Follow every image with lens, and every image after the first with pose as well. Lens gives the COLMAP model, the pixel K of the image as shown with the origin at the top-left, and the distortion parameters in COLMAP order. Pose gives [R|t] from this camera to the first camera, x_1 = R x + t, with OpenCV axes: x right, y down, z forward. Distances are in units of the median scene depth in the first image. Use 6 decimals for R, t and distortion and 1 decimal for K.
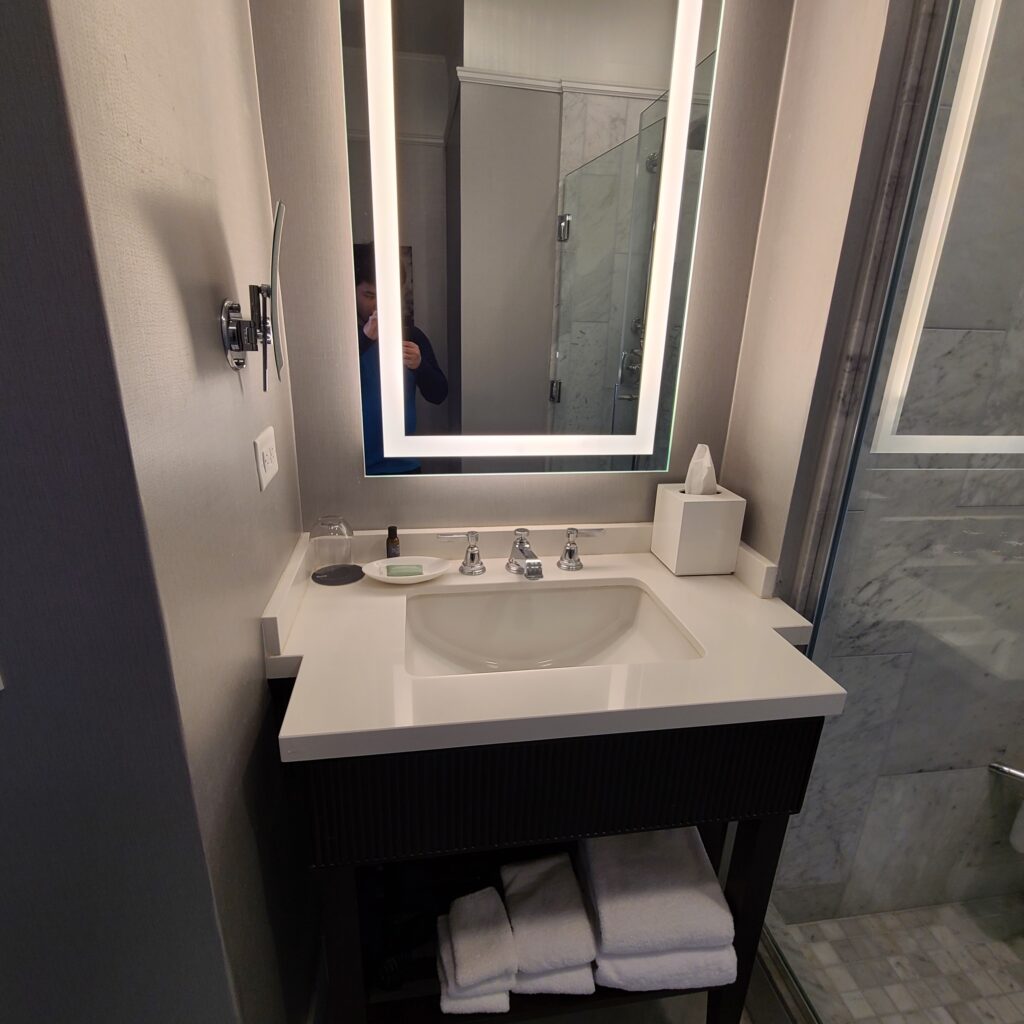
lens RADIAL K [[571.5, 0, 507.6], [0, 571.5, 512.3], [0, 0, 1]] dist [0.001898, -0.002519]
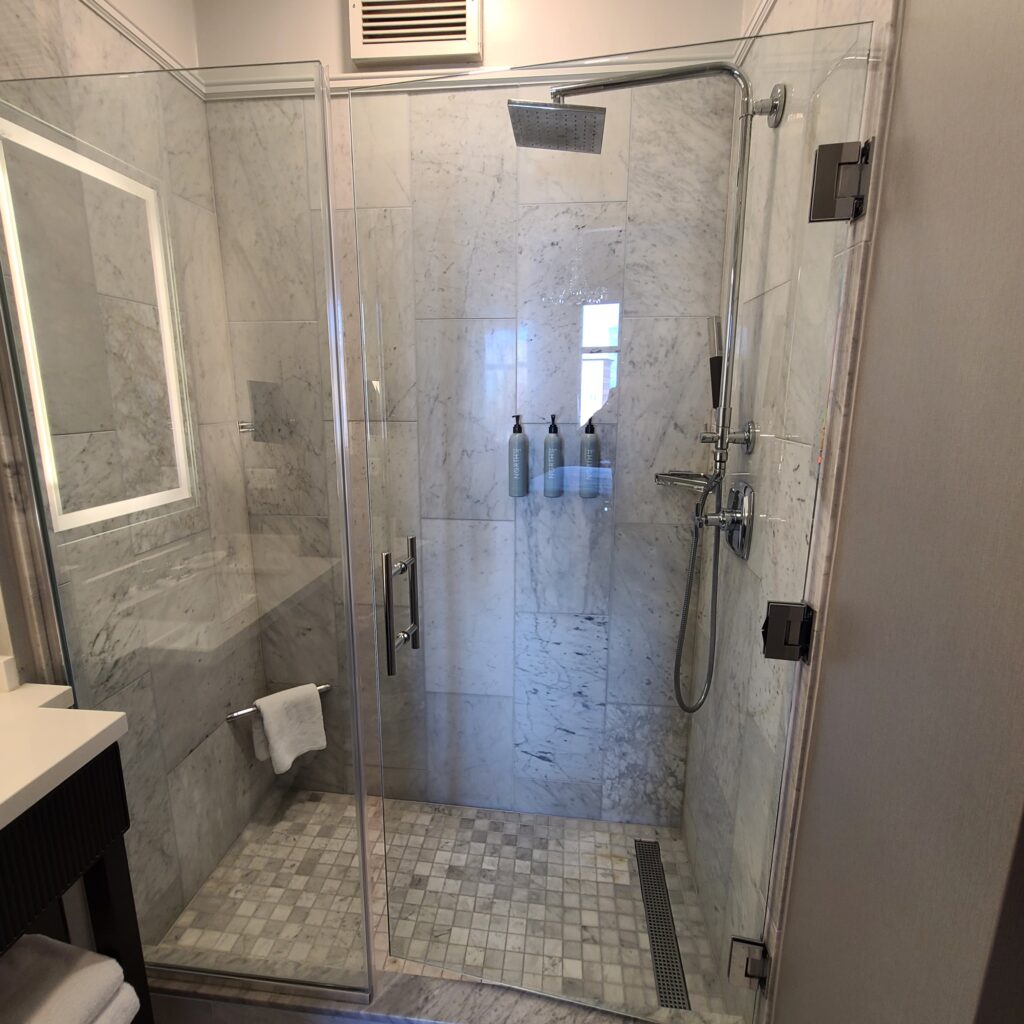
lens RADIAL K [[571.5, 0, 507.0], [0, 571.5, 515.5], [0, 0, 1]] dist [0.001898, -0.002519]
pose [[0.246249, -0.227521, 0.942123, -0.245744], [0.319823, 0.936683, 0.142613, -0.010000], [-0.914918, 0.266195, 0.303423, -0.239013]]
